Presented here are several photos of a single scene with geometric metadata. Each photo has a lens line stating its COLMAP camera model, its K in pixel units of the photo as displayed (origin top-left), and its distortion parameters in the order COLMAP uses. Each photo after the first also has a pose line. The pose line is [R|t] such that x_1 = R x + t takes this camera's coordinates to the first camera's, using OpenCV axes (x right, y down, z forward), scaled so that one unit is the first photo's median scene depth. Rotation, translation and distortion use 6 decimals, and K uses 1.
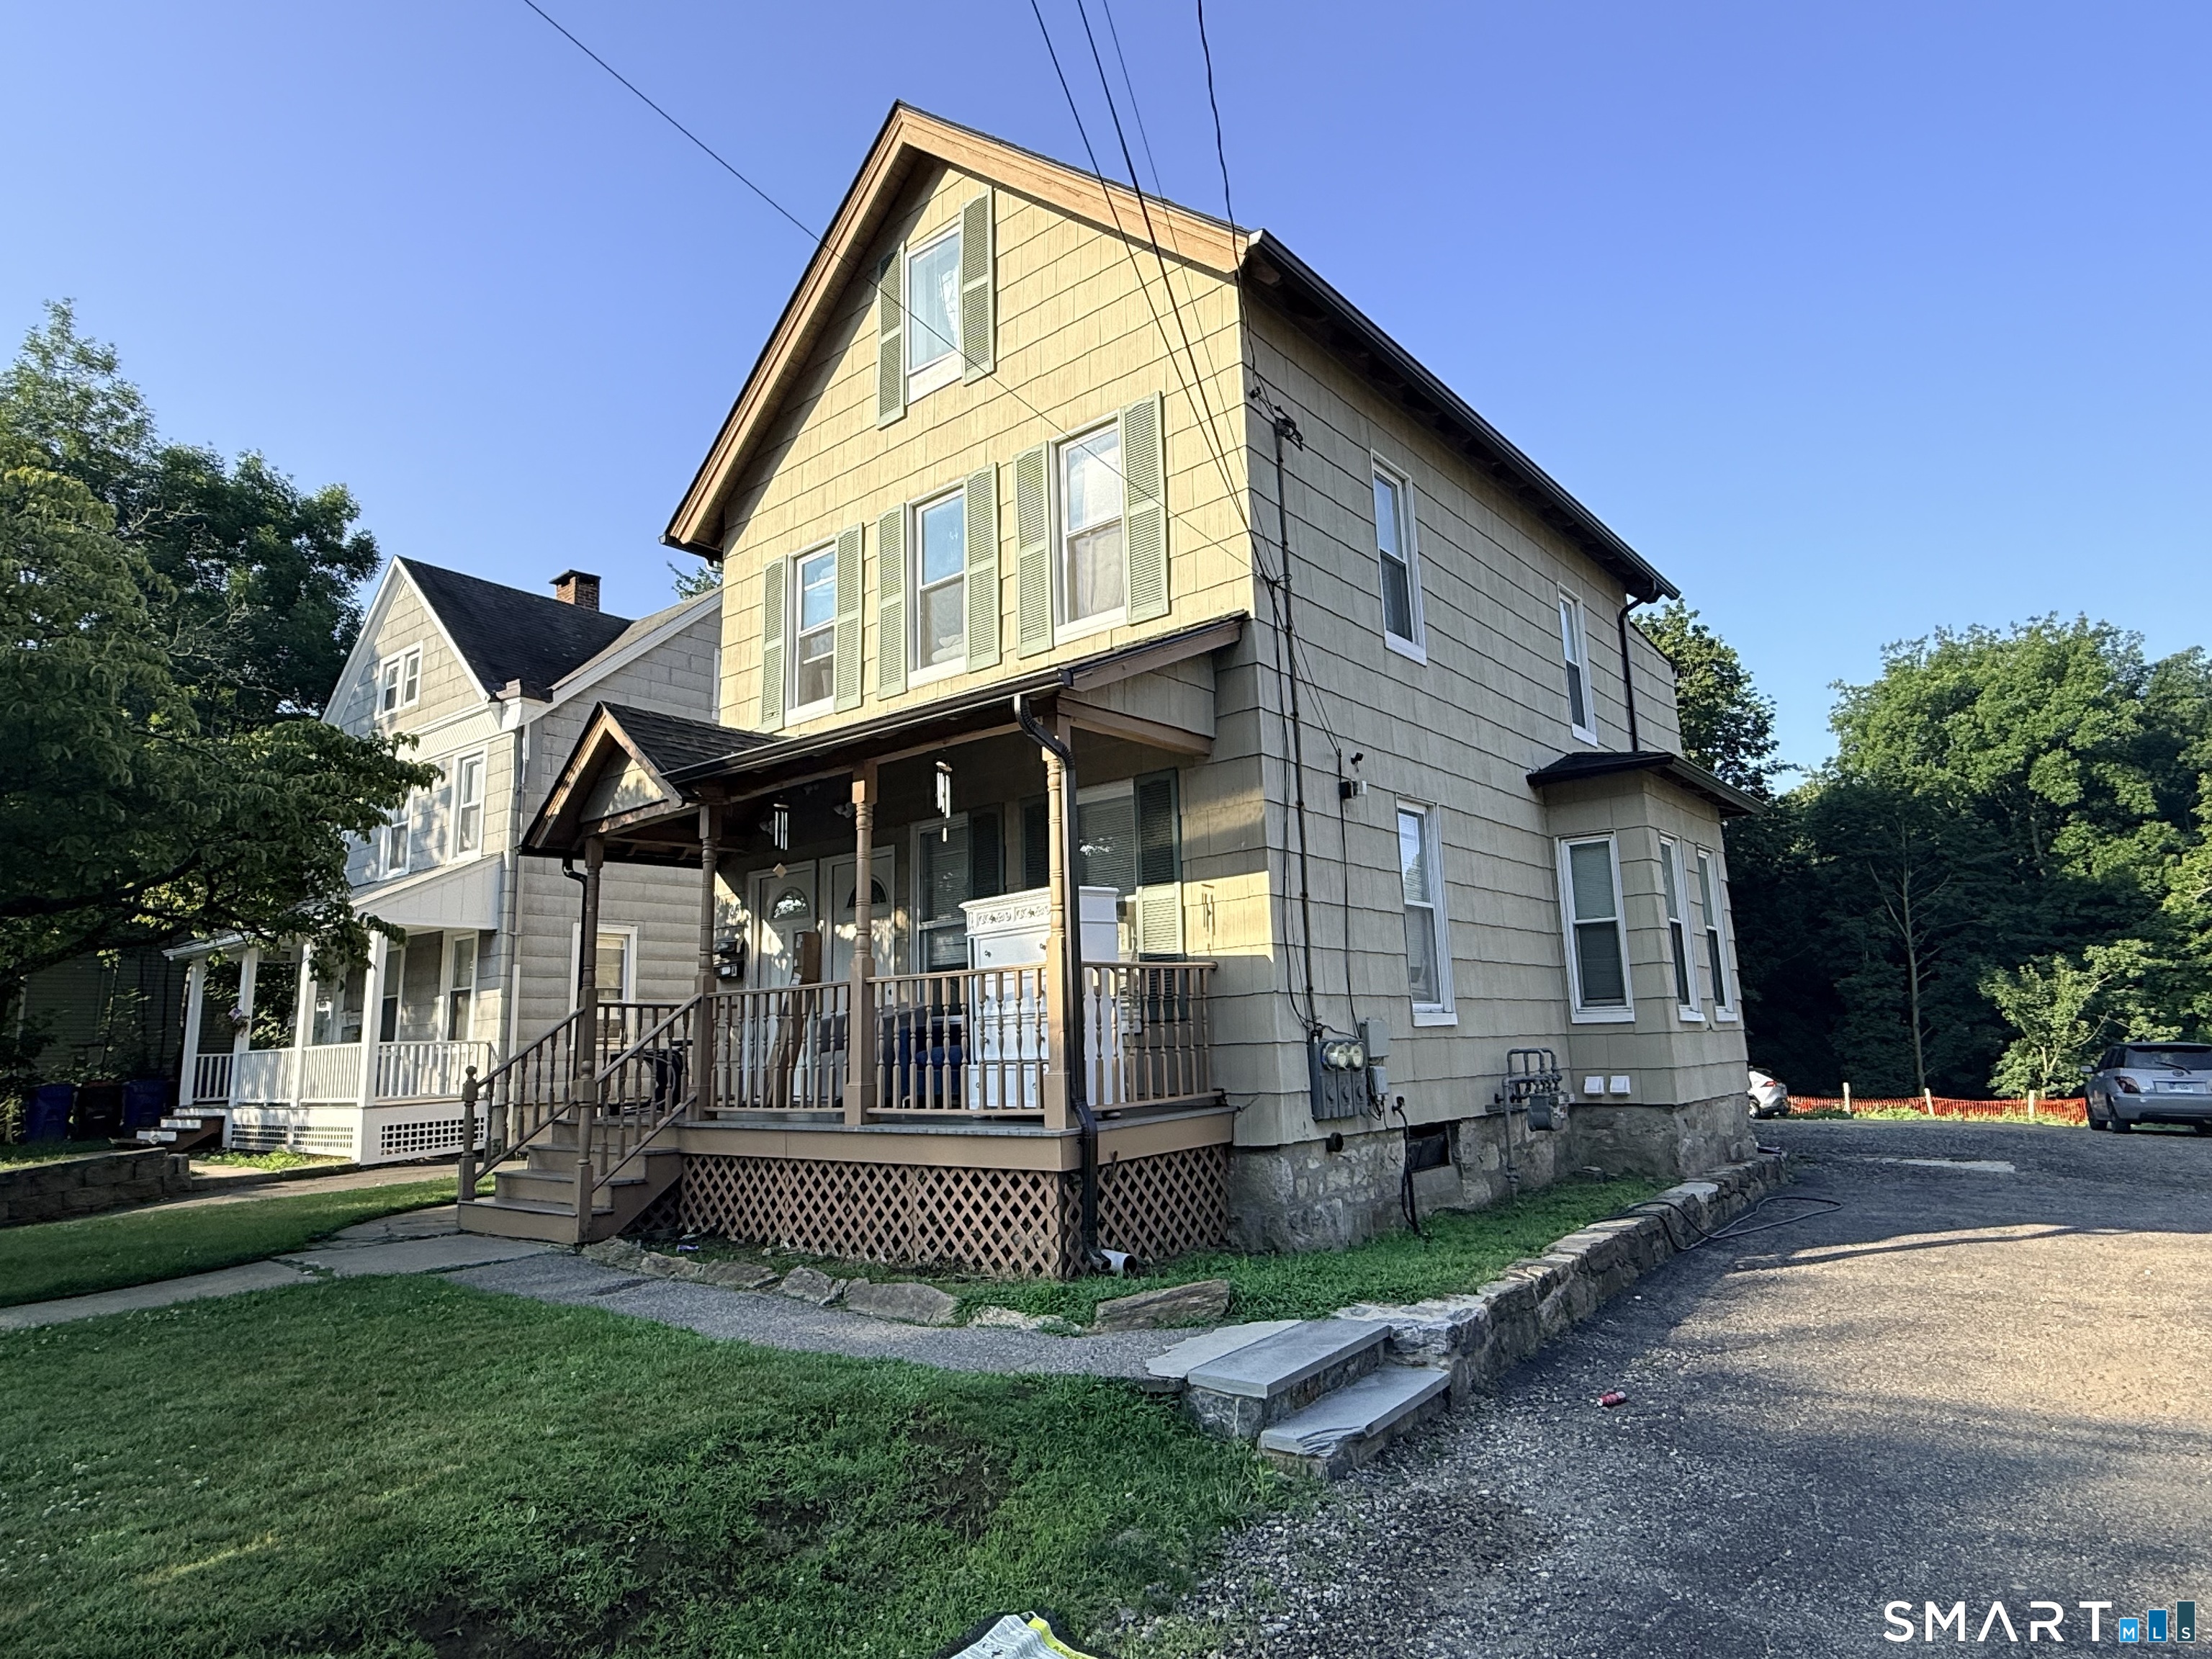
lens RADIAL K [[1258.3, 0, 1106.0], [0, 1258.3, 829.5], [0, 0, 1]] dist [-0.000261, -0.000106]
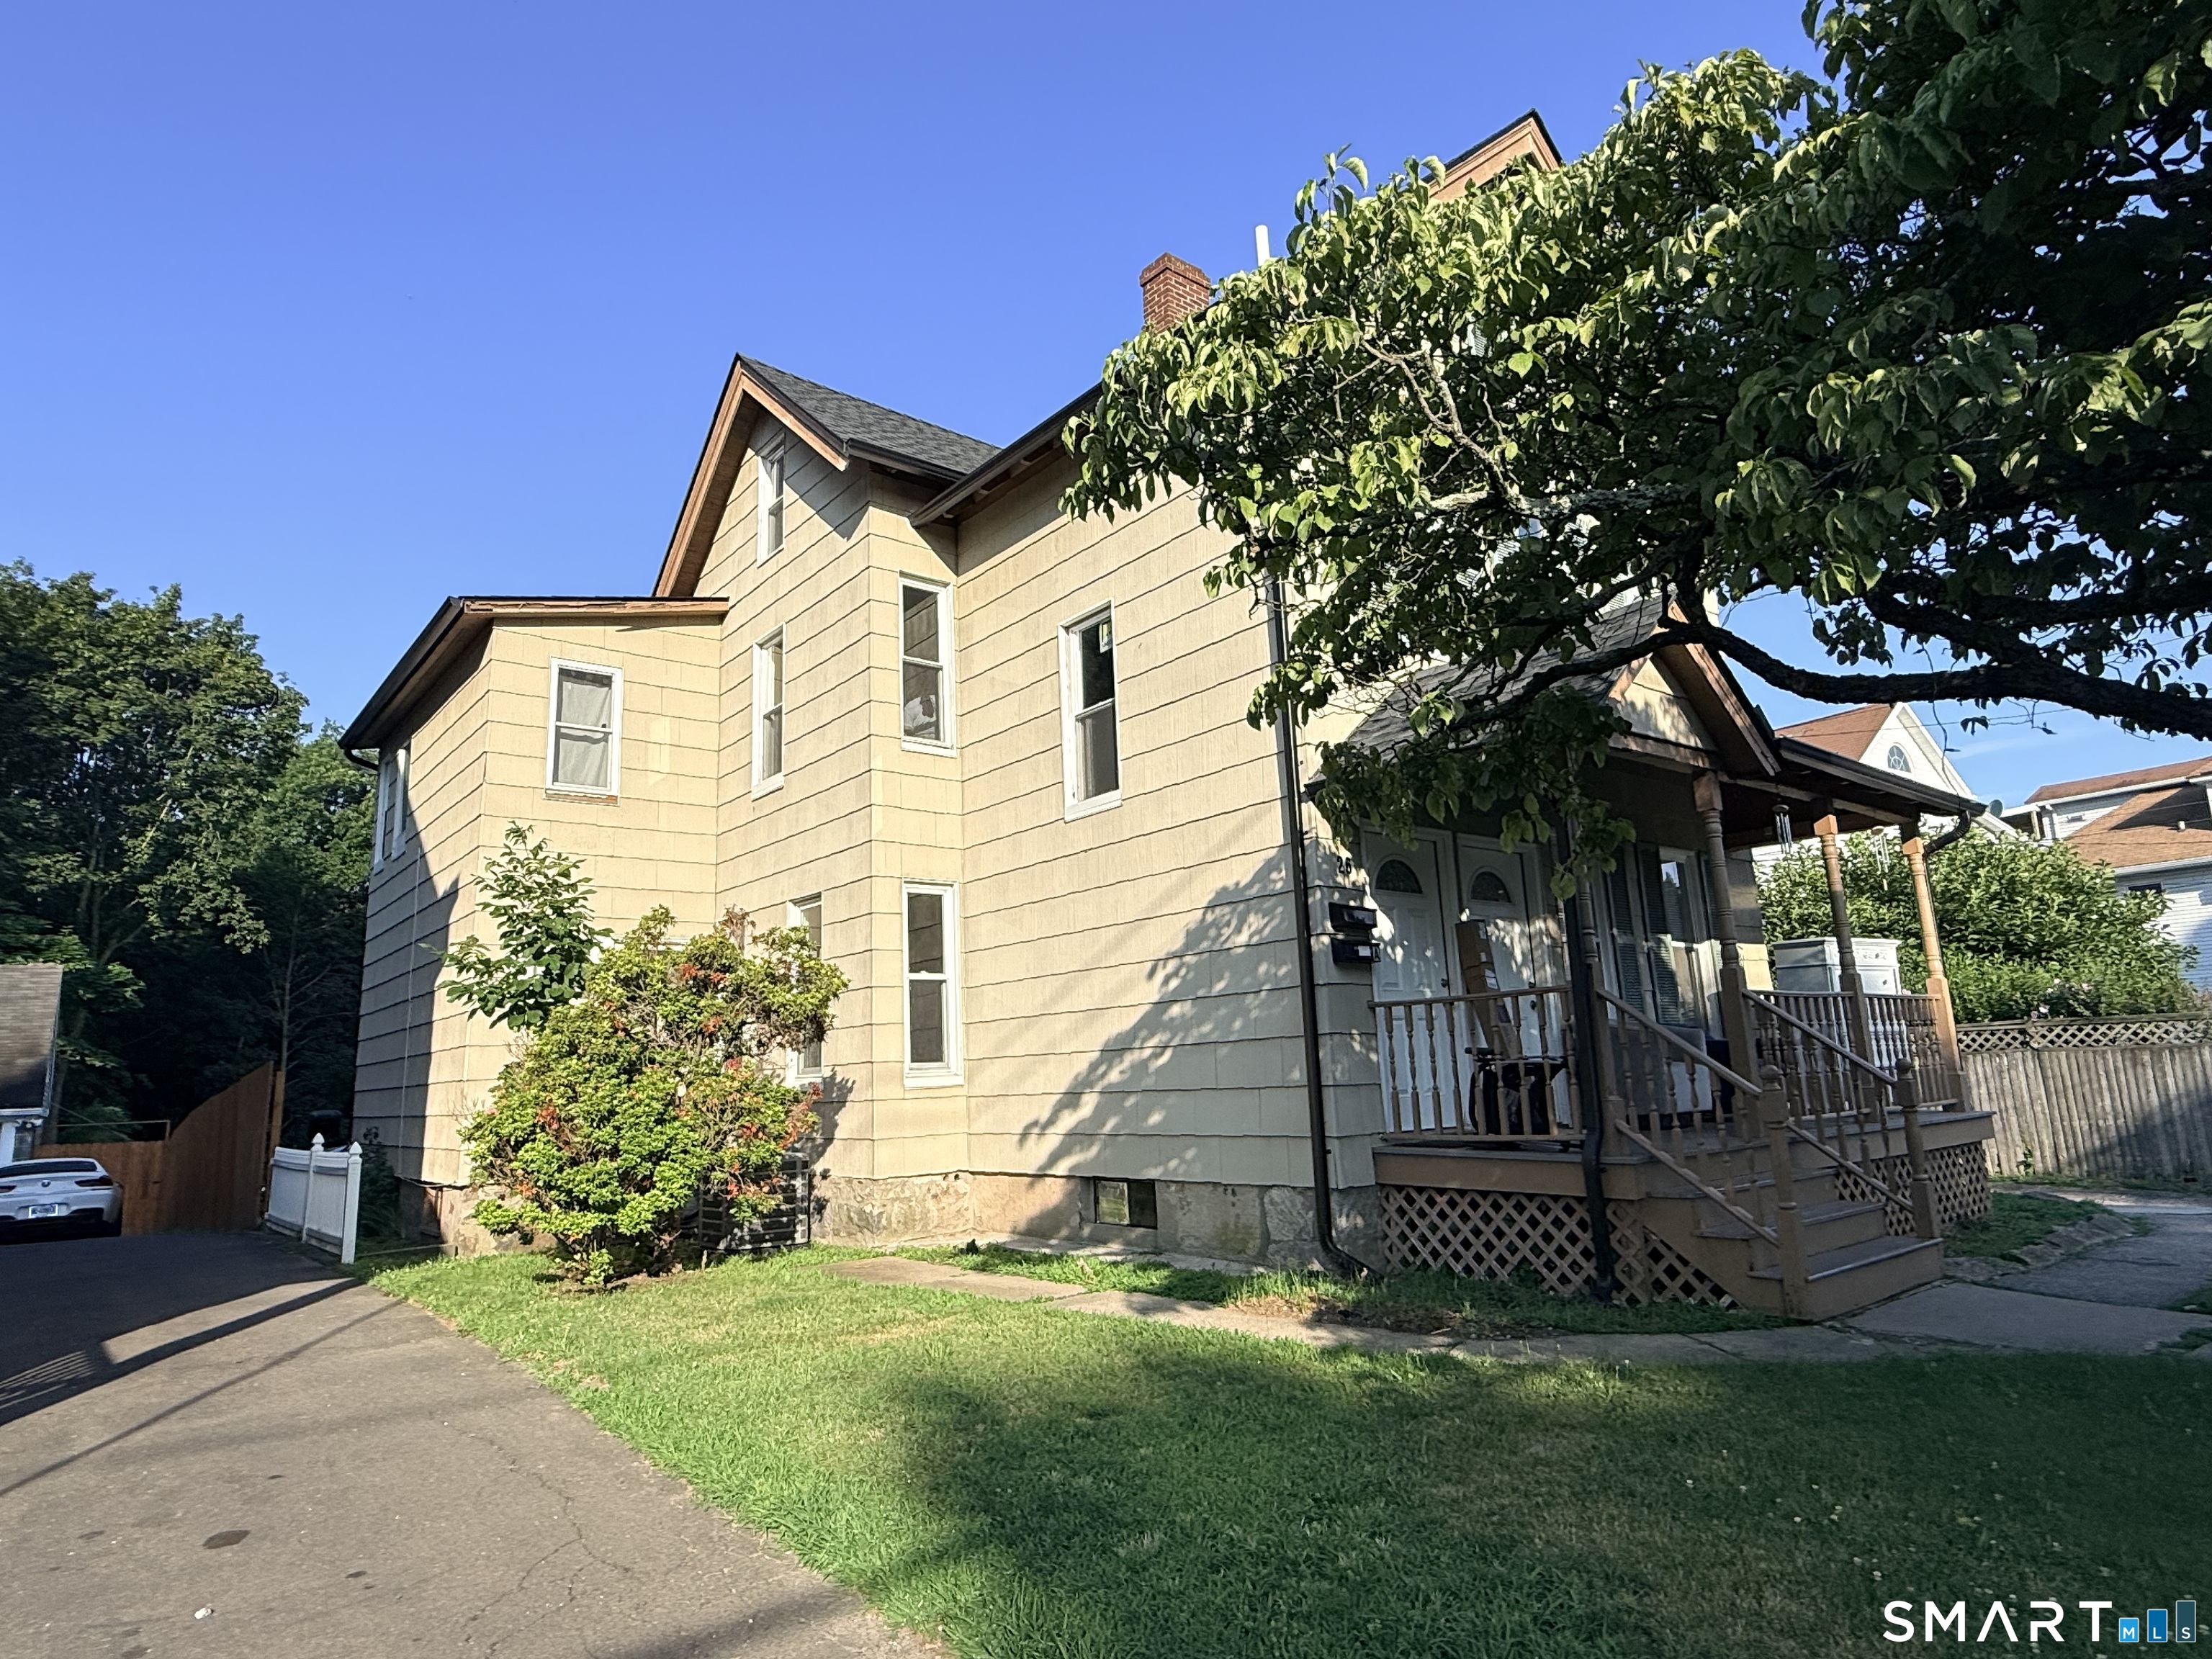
lens RADIAL K [[1258.3, 0, 1106.0], [0, 1258.3, 829.5], [0, 0, 1]] dist [-0.000261, -0.000106]
pose [[0.183143, 0.206046, 0.961251, -1.020586], [-0.150872, 0.972097, -0.179625, 0.195321], [-0.971440, -0.112129, 0.209119, 1.021201]]
